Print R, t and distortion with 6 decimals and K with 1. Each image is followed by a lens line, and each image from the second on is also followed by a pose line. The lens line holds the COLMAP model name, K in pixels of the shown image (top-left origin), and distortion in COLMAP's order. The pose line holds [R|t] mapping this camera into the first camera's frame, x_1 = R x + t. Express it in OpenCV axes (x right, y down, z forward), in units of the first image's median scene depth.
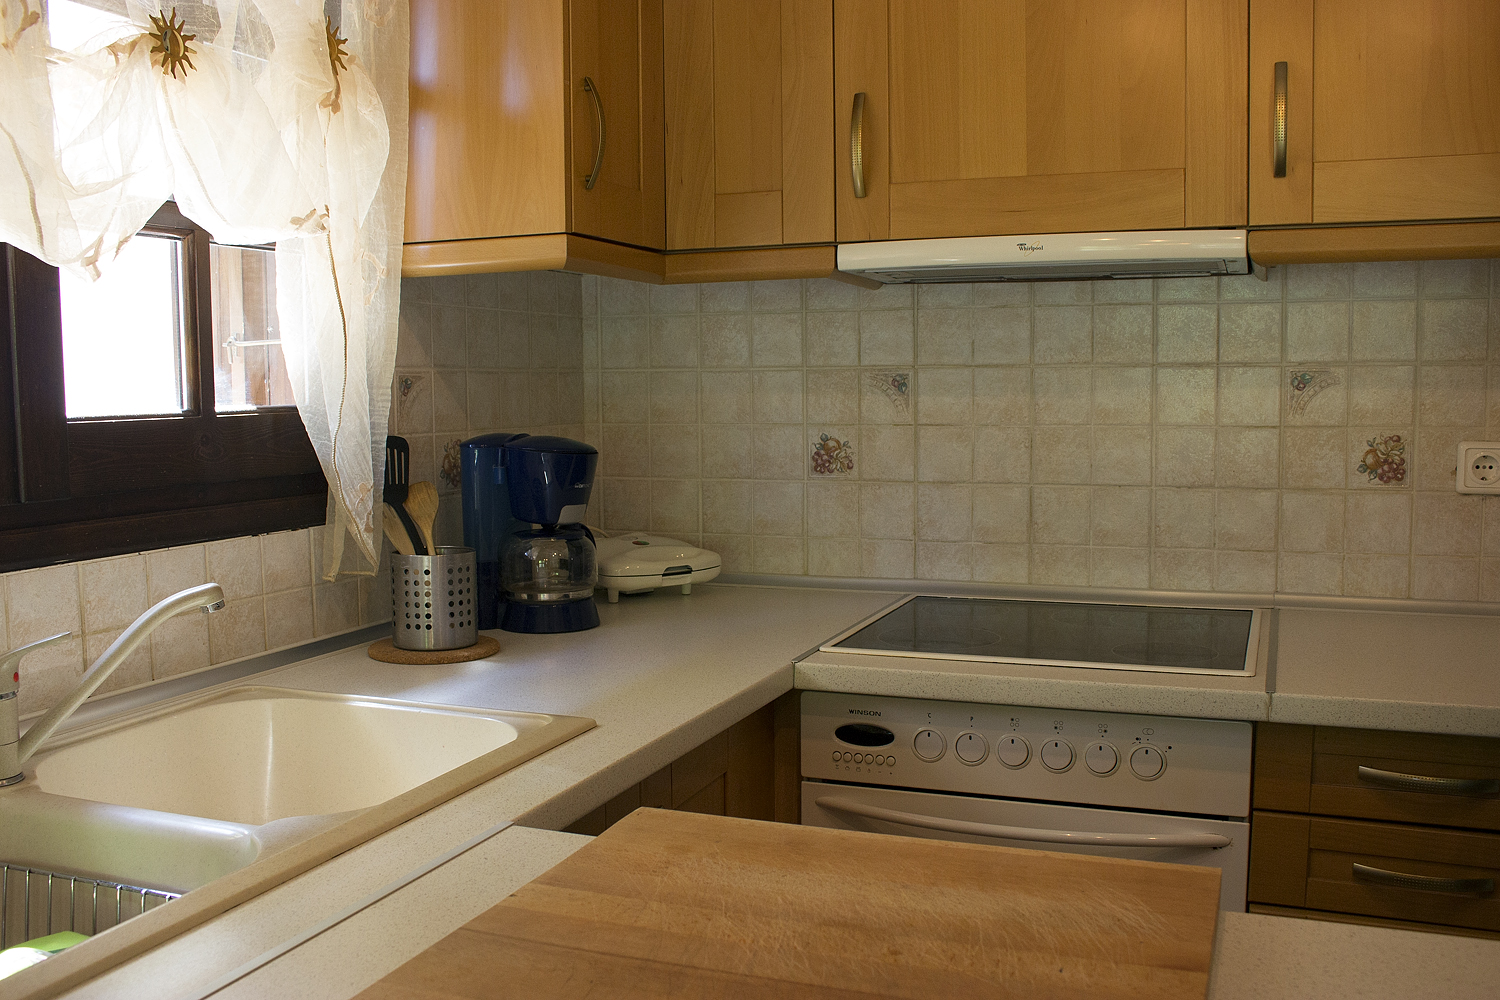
lens RADIAL K [[1385.5, 0, 750.0], [0, 1385.5, 500.0], [0, 0, 1]] dist [-0.156509, 0.163712]
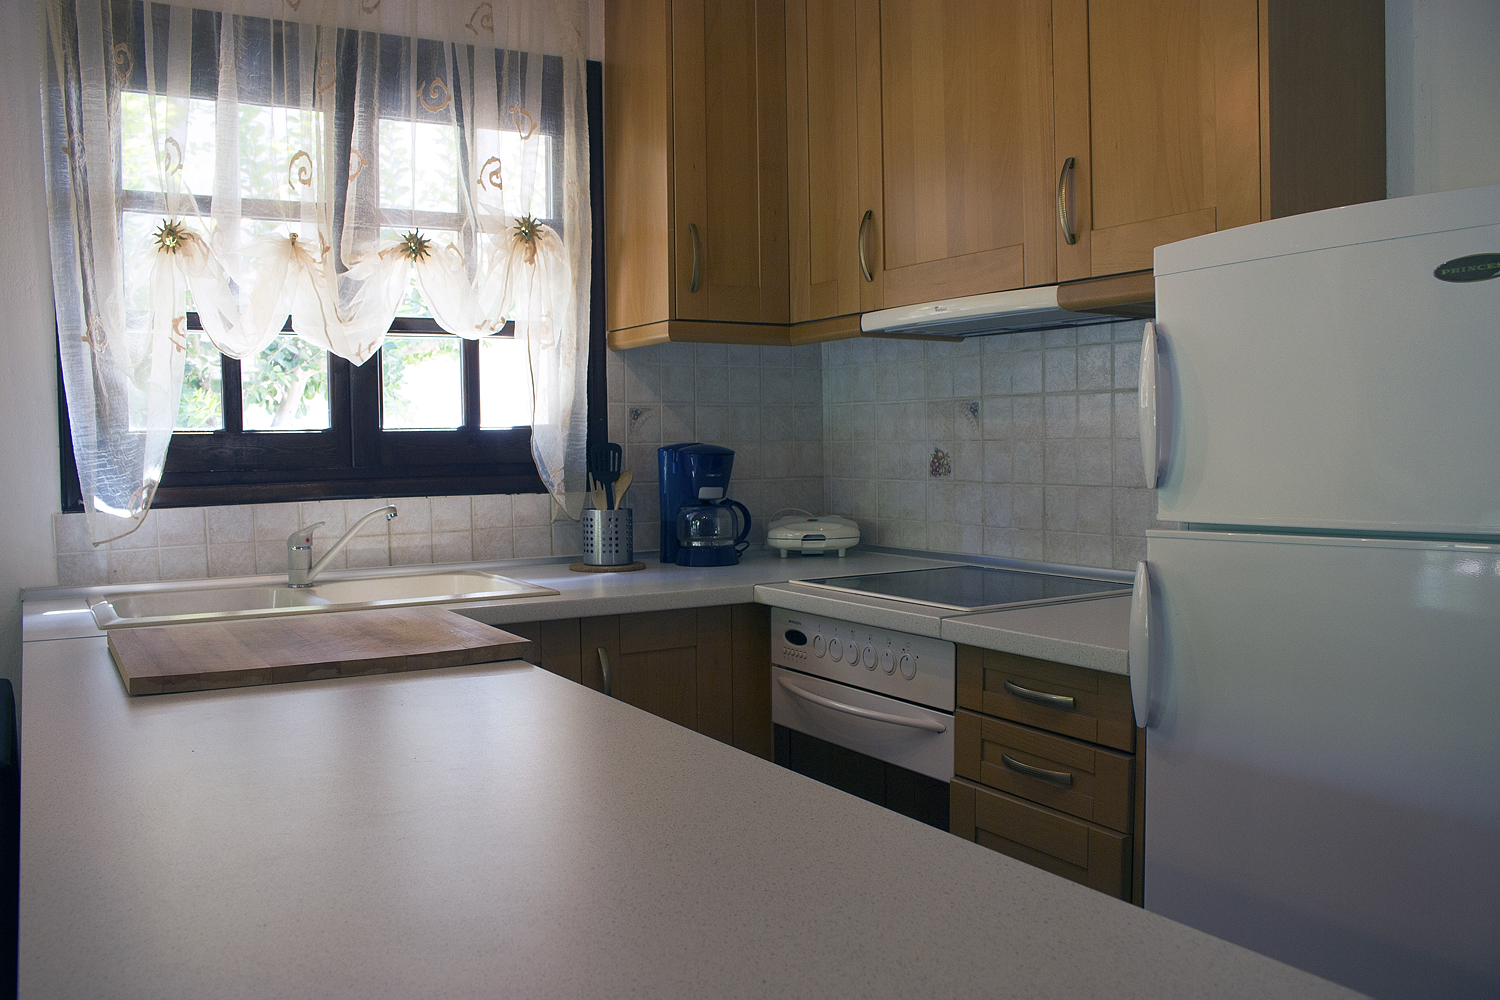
lens RADIAL K [[1250.7, 0, 748.2], [0, 1250.7, 515.9], [0, 0, 1]] dist [-0.166828, 0.155523]
pose [[0.792406, 0.034910, -0.608994, 0.729344], [-0.044706, 0.999000, -0.000903, 0.033183], [0.608353, 0.027942, 0.793174, -0.109454]]
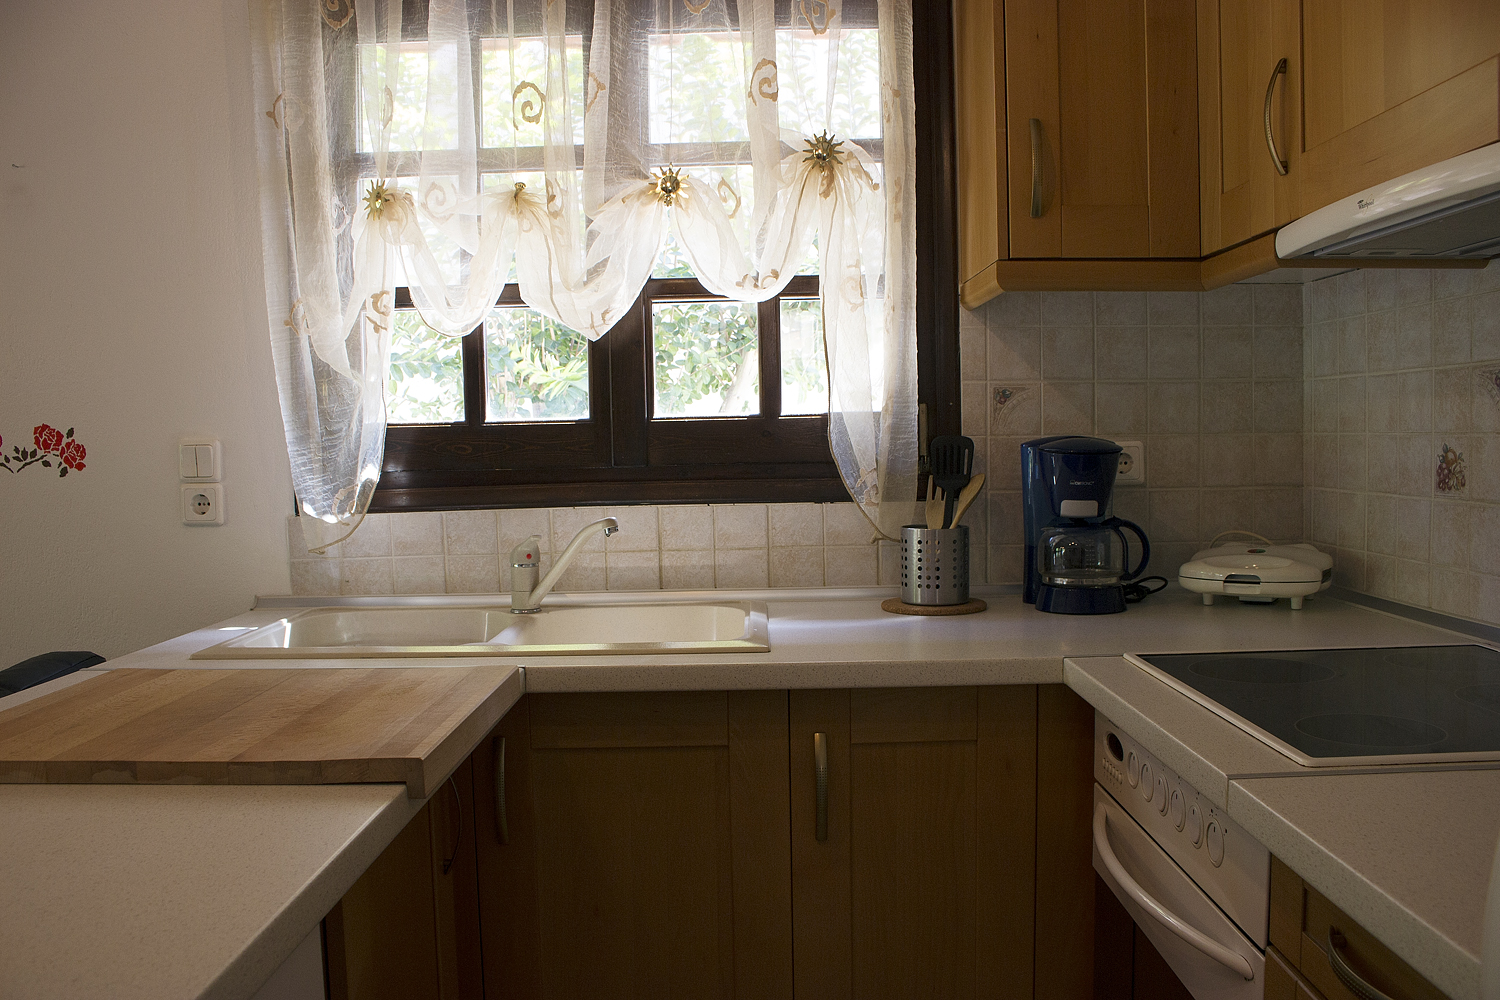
lens RADIAL K [[1250.7, 0, 748.2], [0, 1250.7, 515.9], [0, 0, 1]] dist [-0.166828, 0.155523]
pose [[0.354754, 0.063181, -0.932823, 0.650970], [-0.062424, 0.997088, 0.043794, -0.010317], [0.932874, 0.042694, 0.357665, 0.370537]]
